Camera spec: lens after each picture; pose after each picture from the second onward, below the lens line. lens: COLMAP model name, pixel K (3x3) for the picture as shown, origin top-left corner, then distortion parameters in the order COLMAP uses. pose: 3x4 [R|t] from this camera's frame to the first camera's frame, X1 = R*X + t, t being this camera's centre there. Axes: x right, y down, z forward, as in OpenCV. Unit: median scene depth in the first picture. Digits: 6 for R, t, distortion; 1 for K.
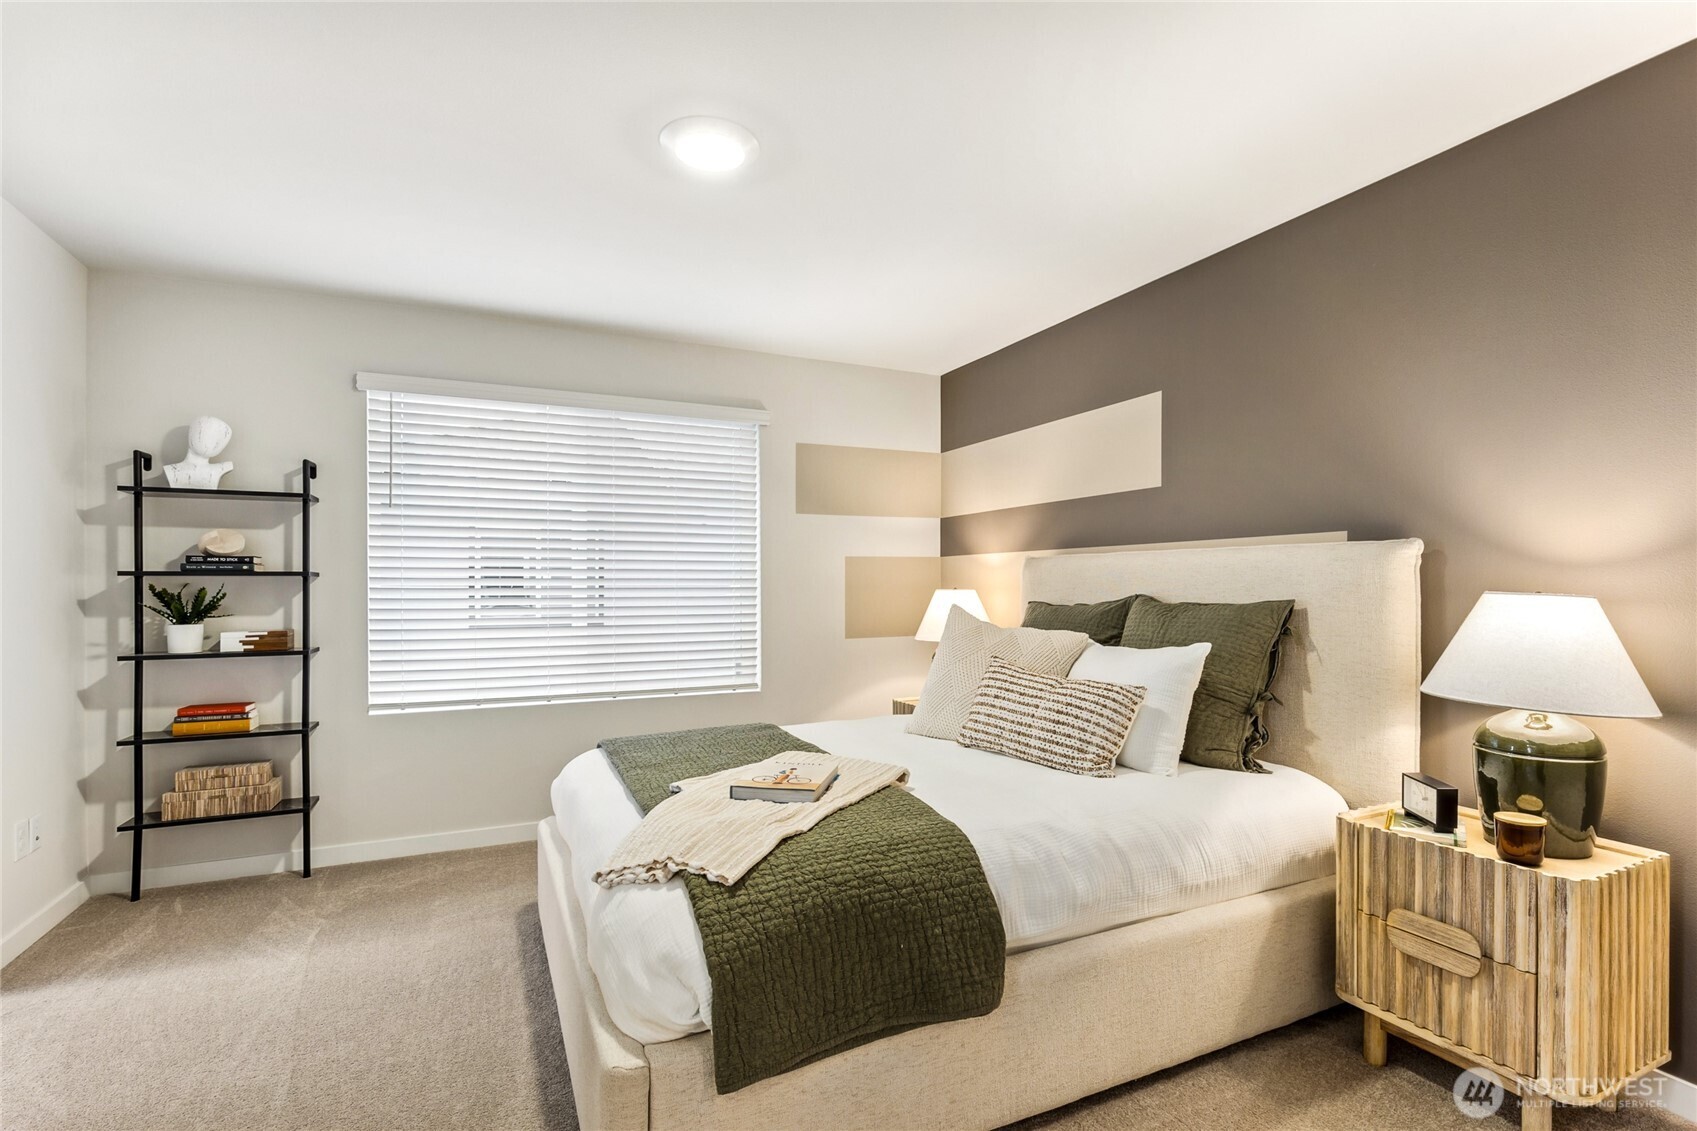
lens RADIAL K [[799.2, 0, 851.3], [0, 799.2, 589.5], [0, 0, 1]] dist [0.003089, 0.000189]
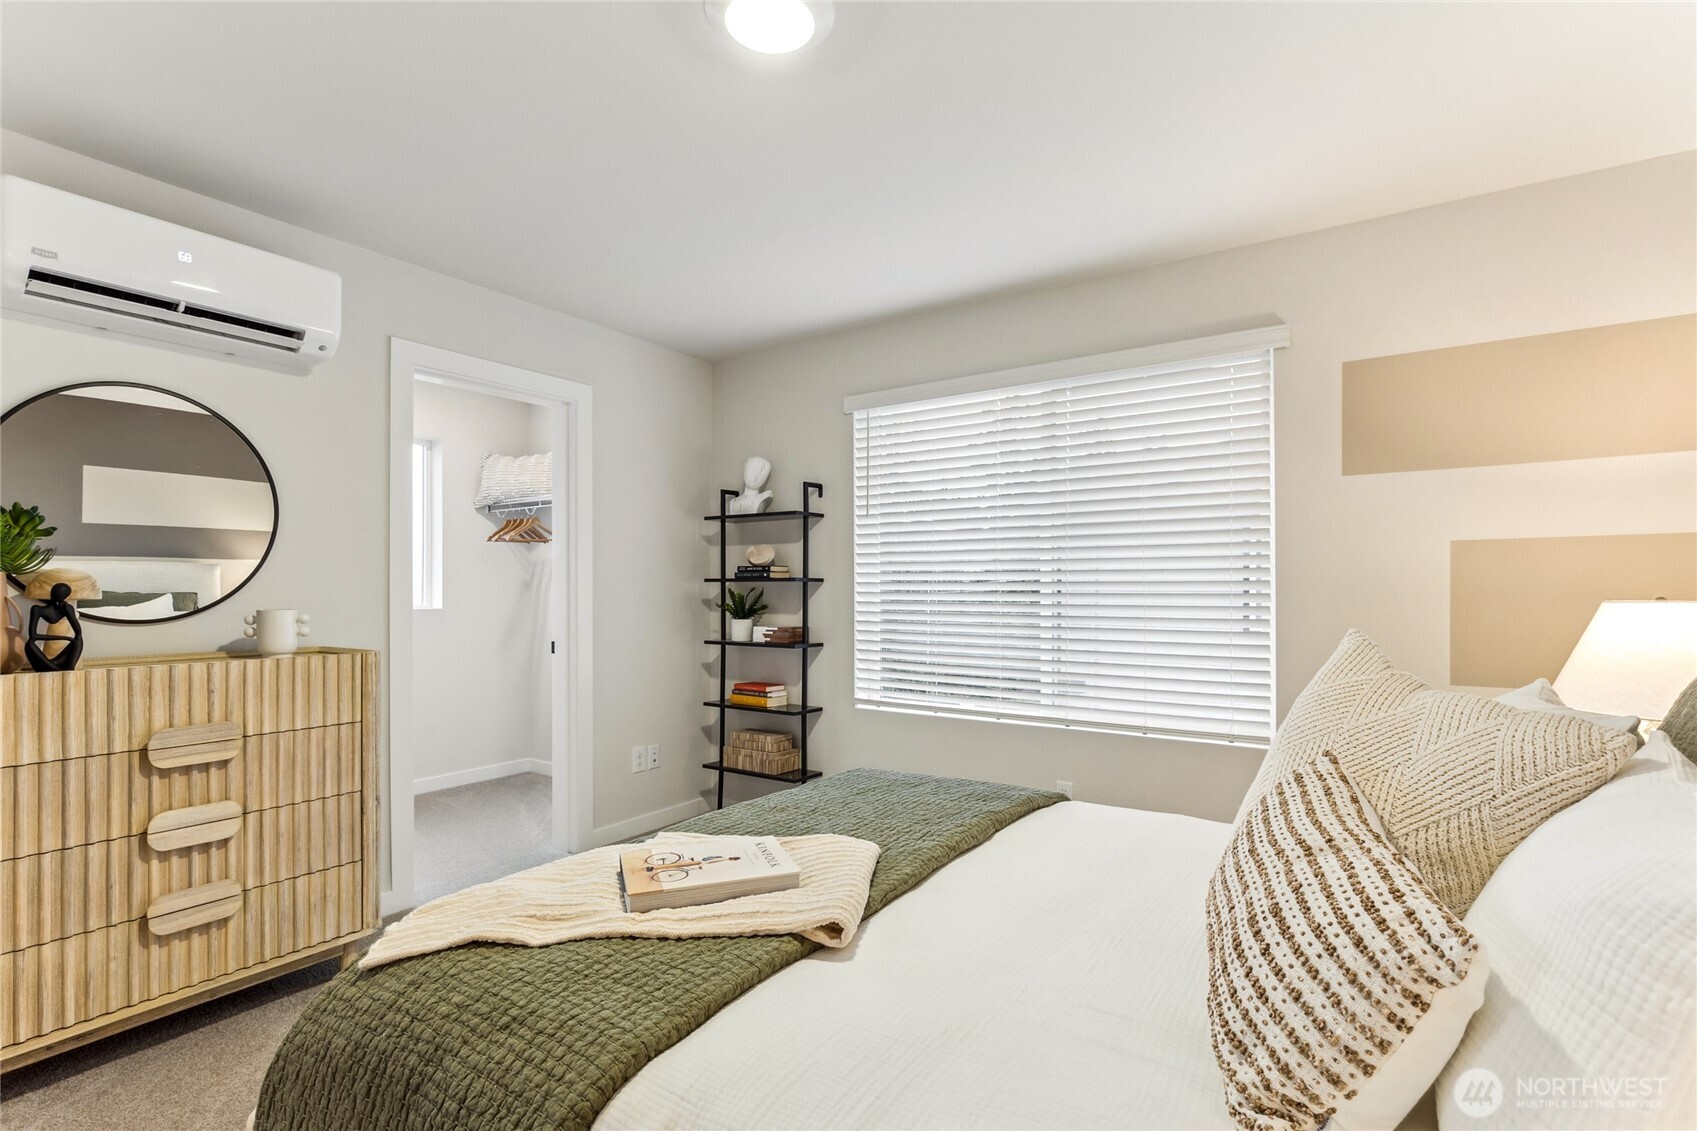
lens RADIAL K [[799.2, 0, 851.3], [0, 799.2, 589.5], [0, 0, 1]] dist [0.003089, 0.000189]
pose [[0.514331, 0.001821, -0.857590, 0.368127], [-0.007324, 0.999971, -0.002269, -0.002706], [0.857561, 0.007448, 0.514329, 0.479246]]
